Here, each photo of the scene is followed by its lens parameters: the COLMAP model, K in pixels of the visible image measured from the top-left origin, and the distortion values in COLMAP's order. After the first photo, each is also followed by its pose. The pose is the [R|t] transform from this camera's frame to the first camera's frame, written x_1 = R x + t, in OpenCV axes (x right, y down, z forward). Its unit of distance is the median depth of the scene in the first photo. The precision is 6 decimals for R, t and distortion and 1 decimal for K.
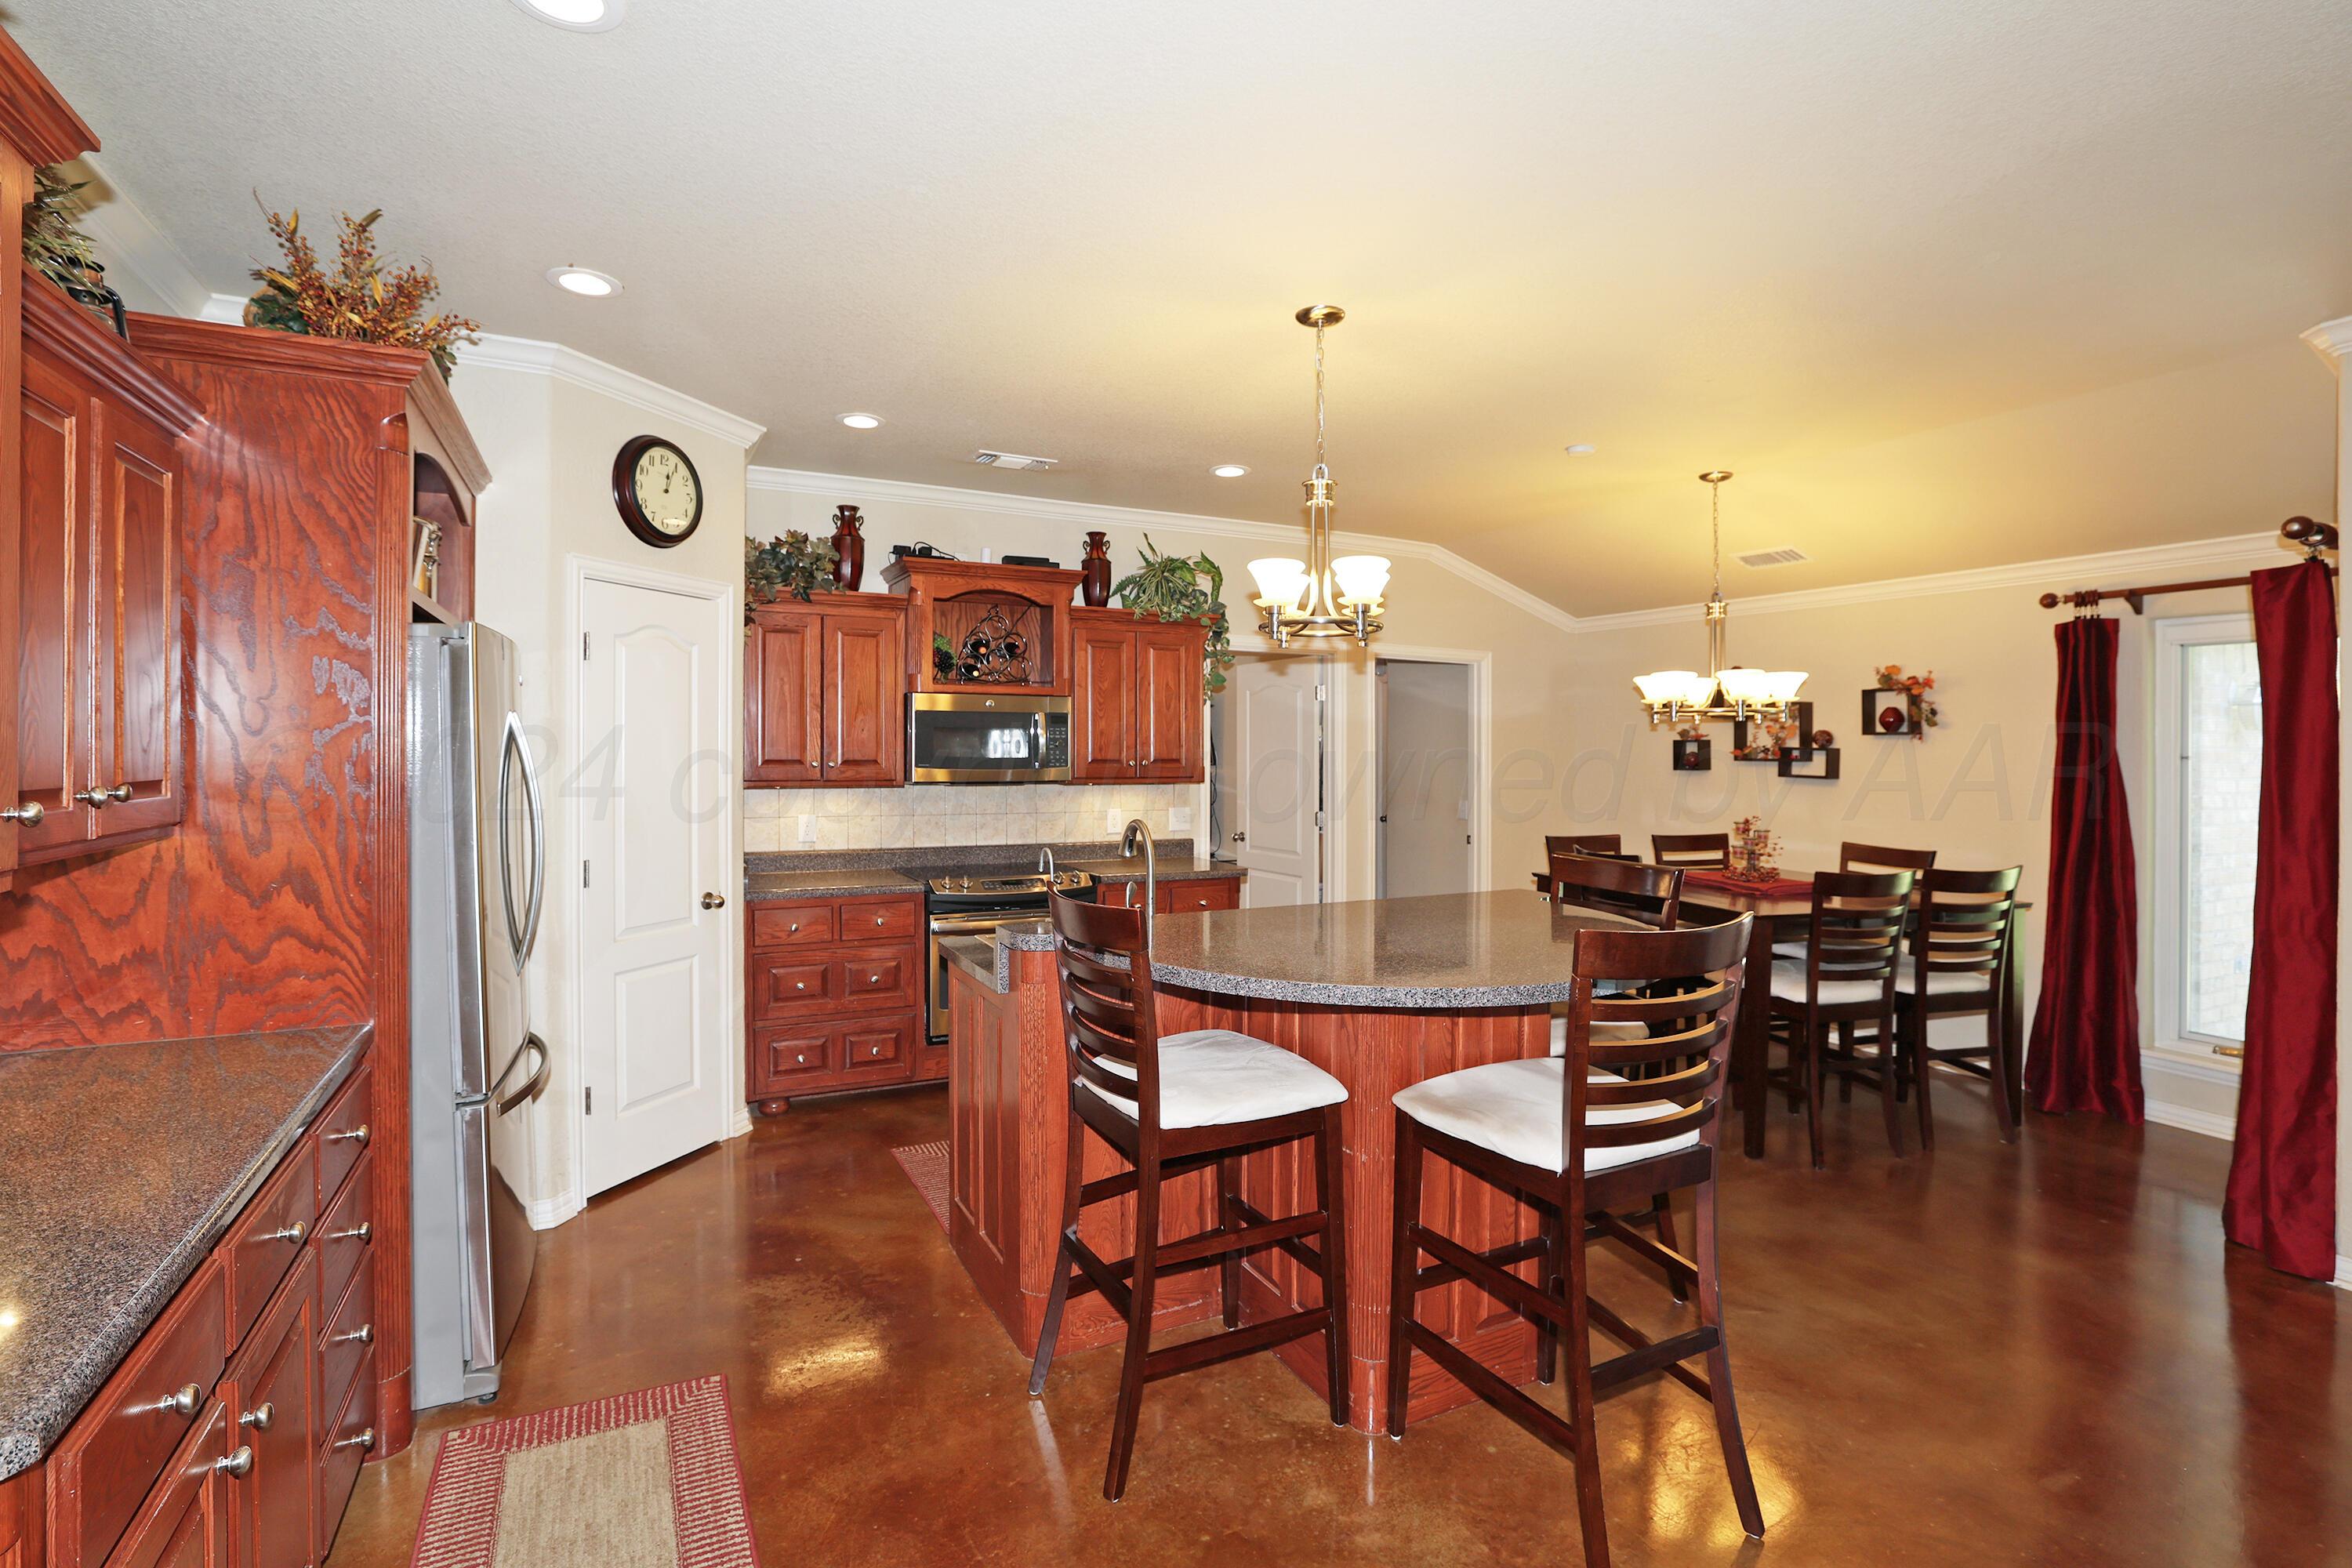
lens RADIAL K [[1056.6, 0, 1147.1], [0, 1056.6, 767.2], [0, 0, 1]] dist [-0.032831, 0.009067]
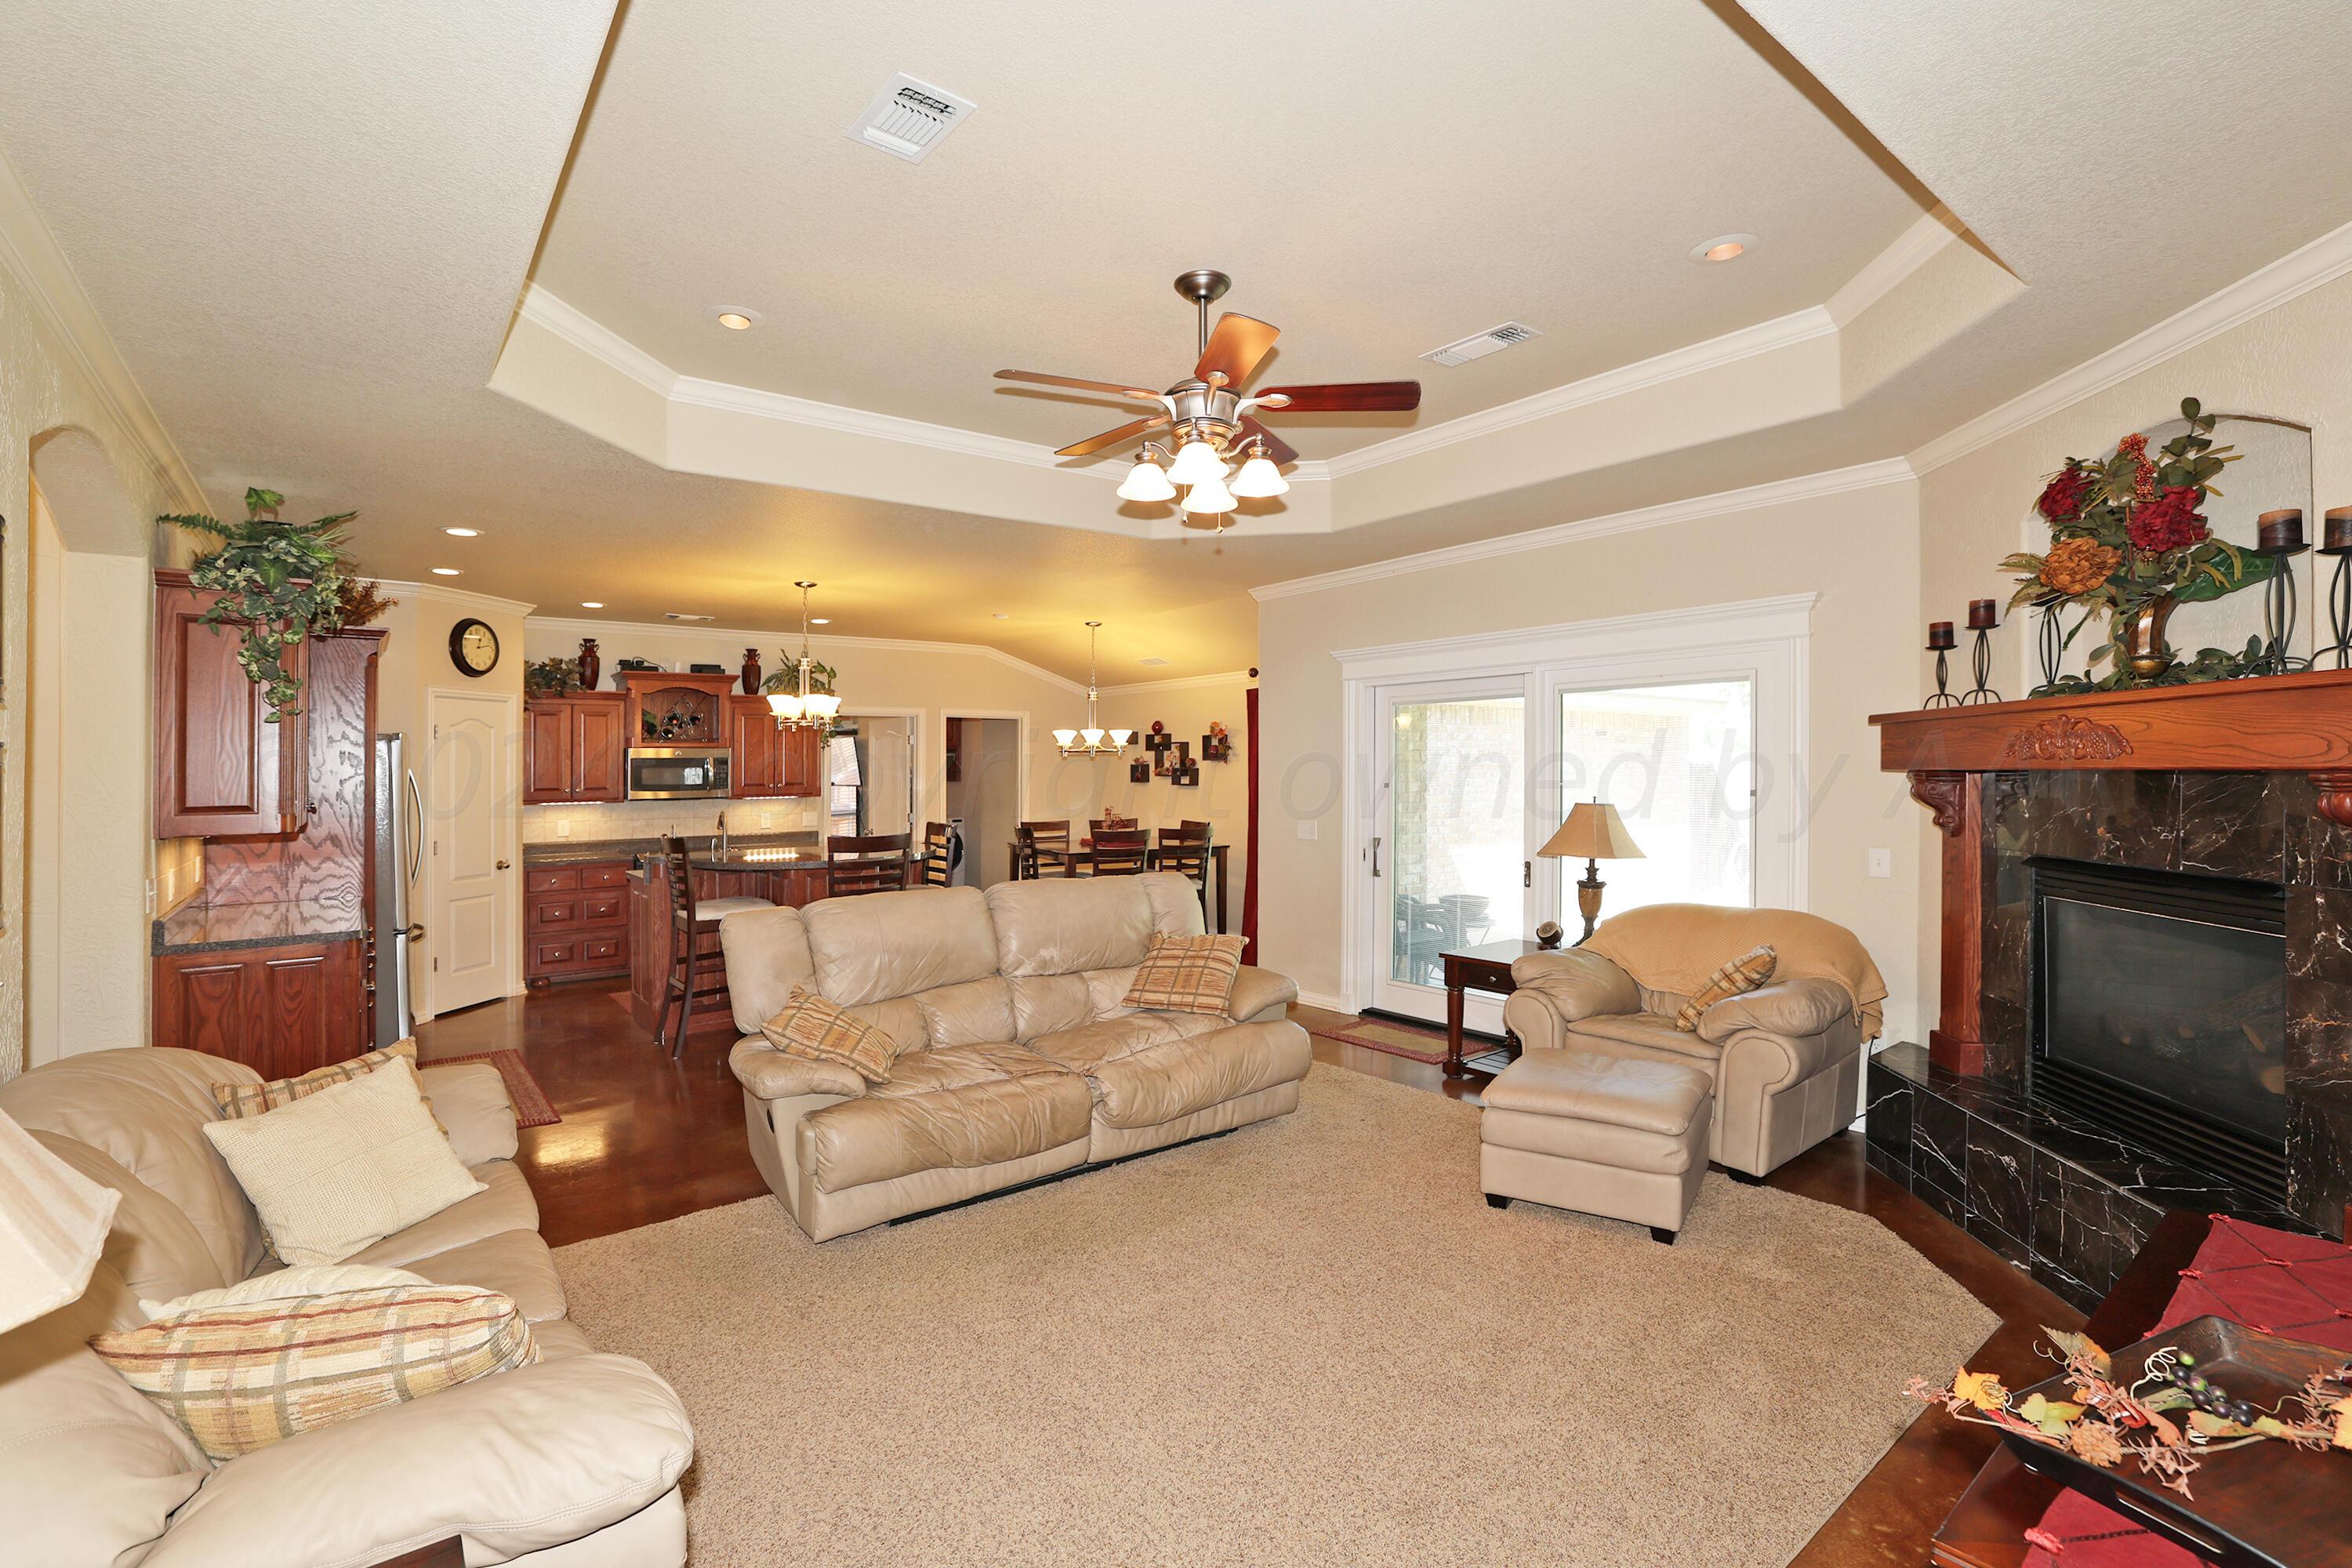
lens RADIAL K [[1056.6, 0, 1194.9], [0, 1056.6, 737.8], [0, 0, 1]] dist [-0.032831, 0.009067]
pose [[0.976753, -0.013459, 0.213944, 0.322579], [0.023677, 0.998694, -0.045270, 0.013256], [-0.213056, 0.049283, 0.975796, -0.889956]]
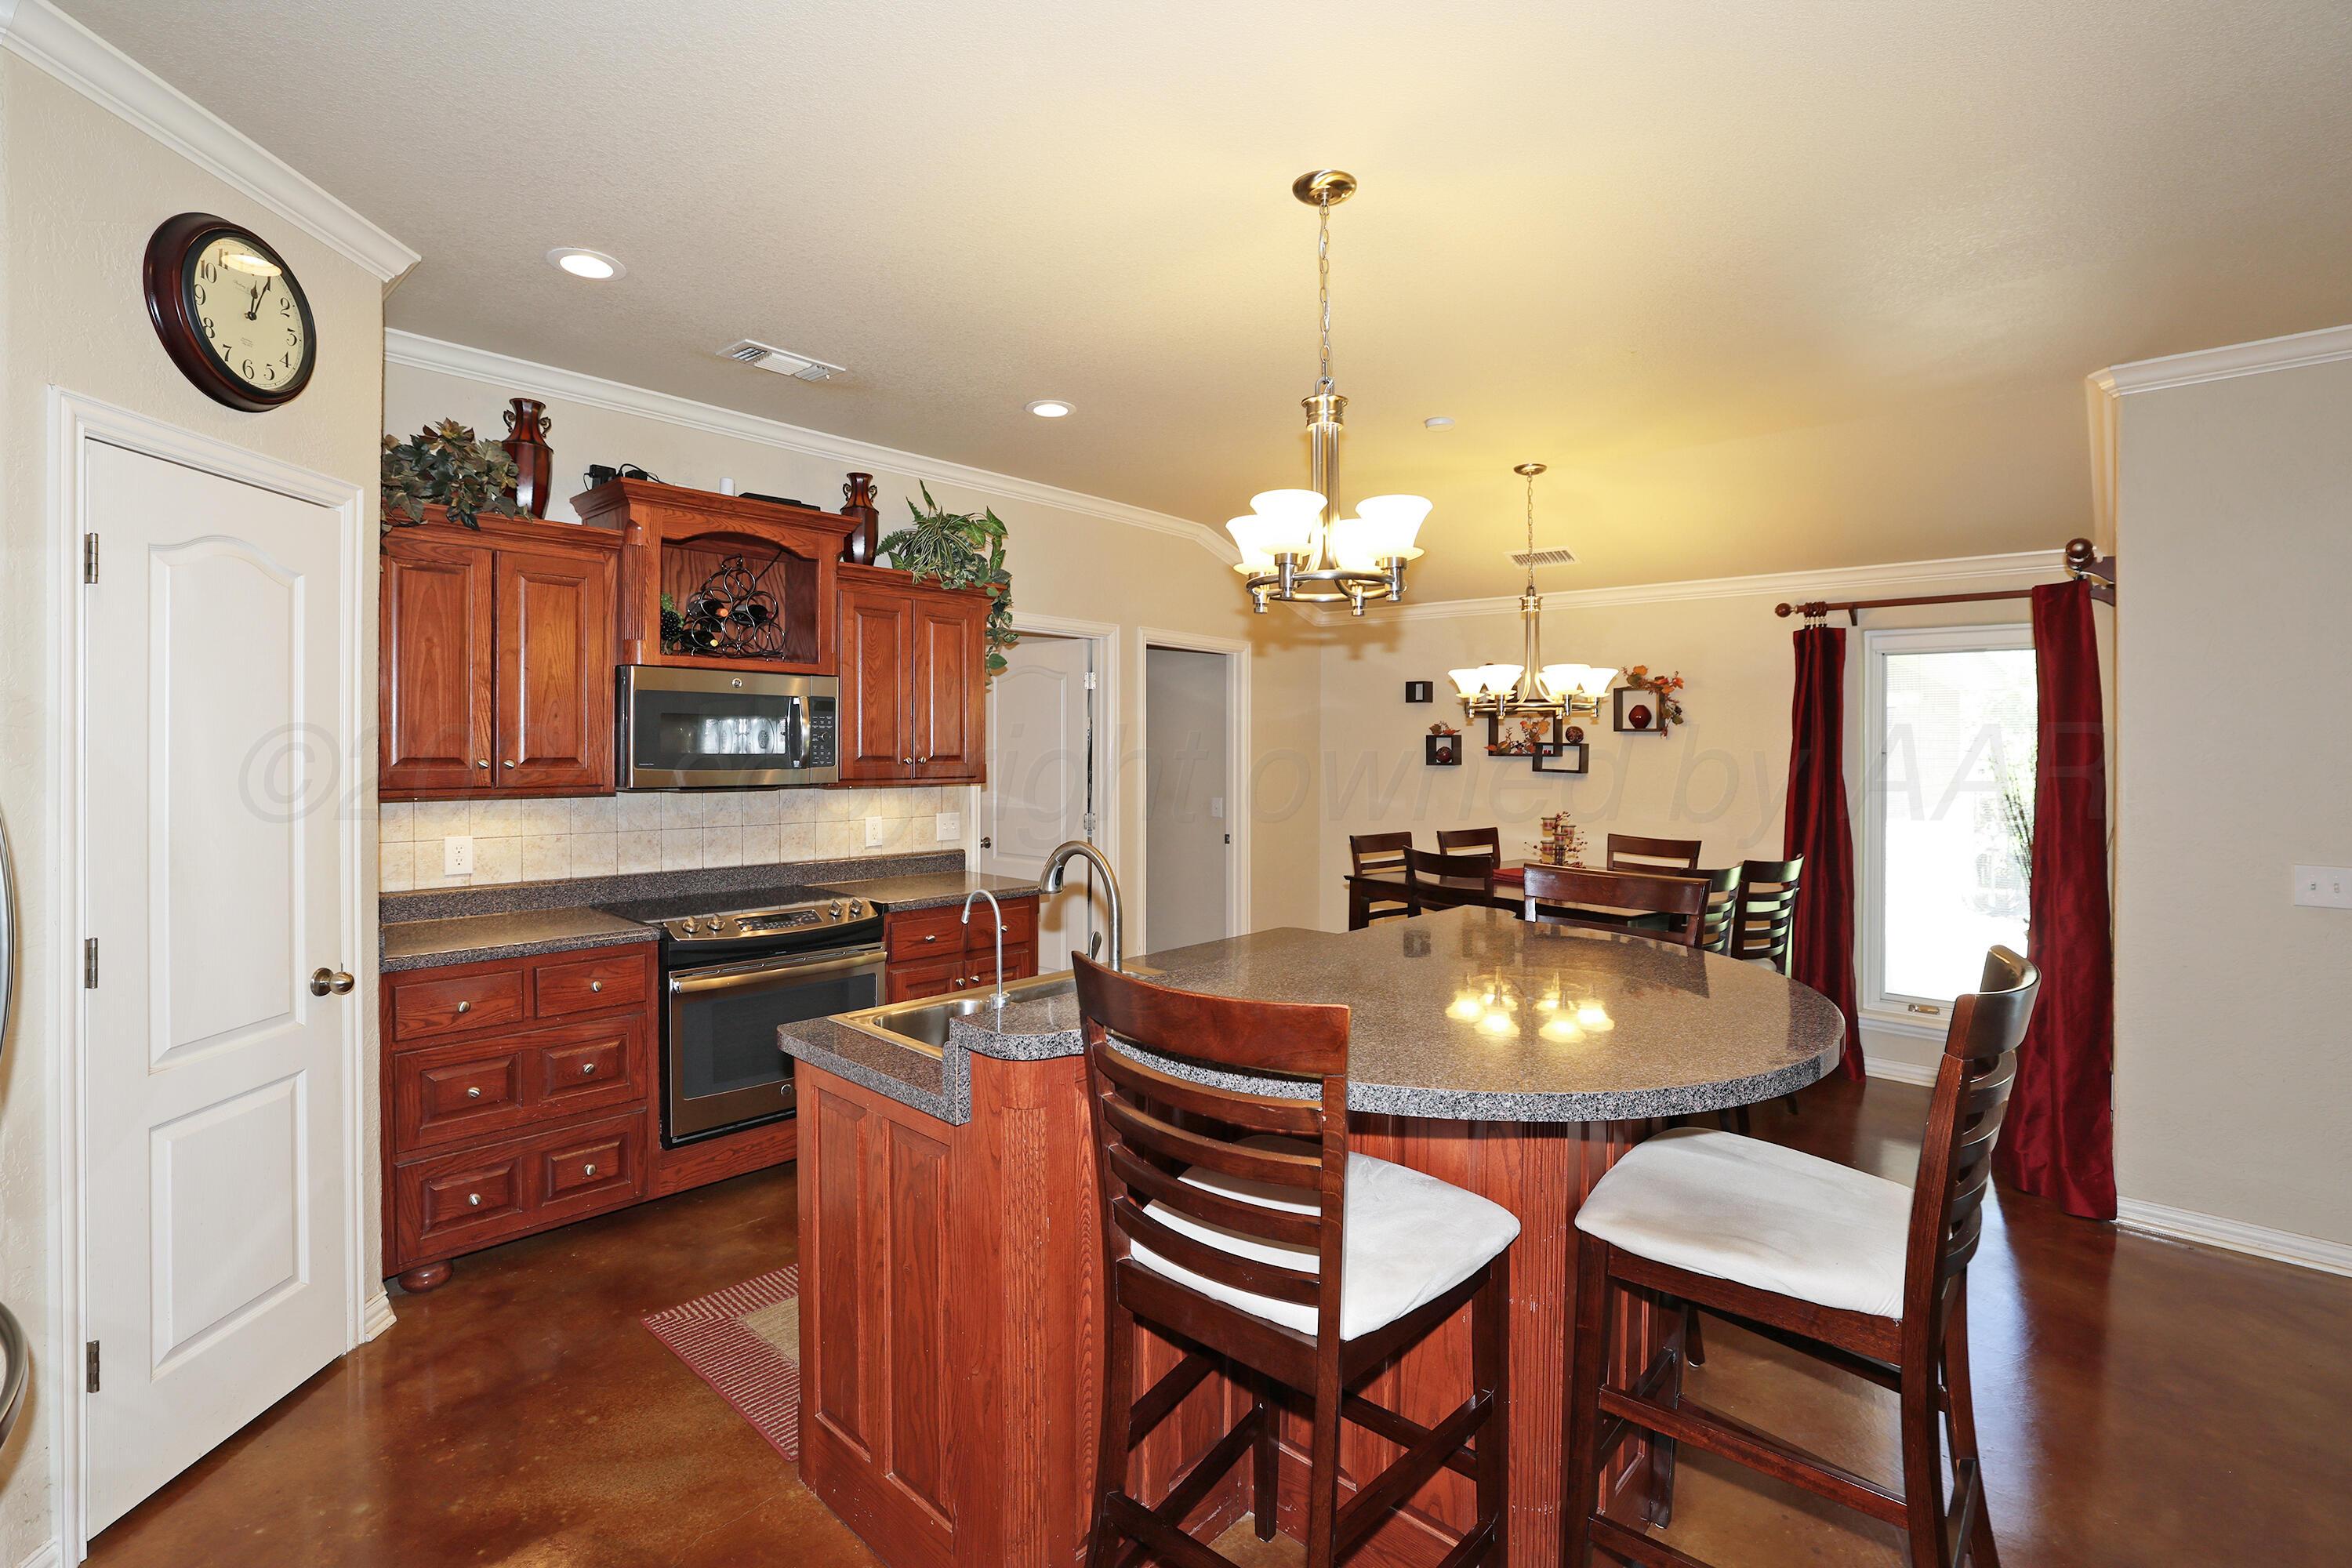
lens RADIAL K [[1056.6, 0, 1157.6], [0, 1056.6, 757.4], [0, 0, 1]] dist [-0.032831, 0.009067]
pose [[0.935601, -0.002430, 0.353051, -0.138272], [0.003612, 0.999990, -0.002690, -0.003699], [-0.353041, 0.003792, 0.935600, 0.196060]]
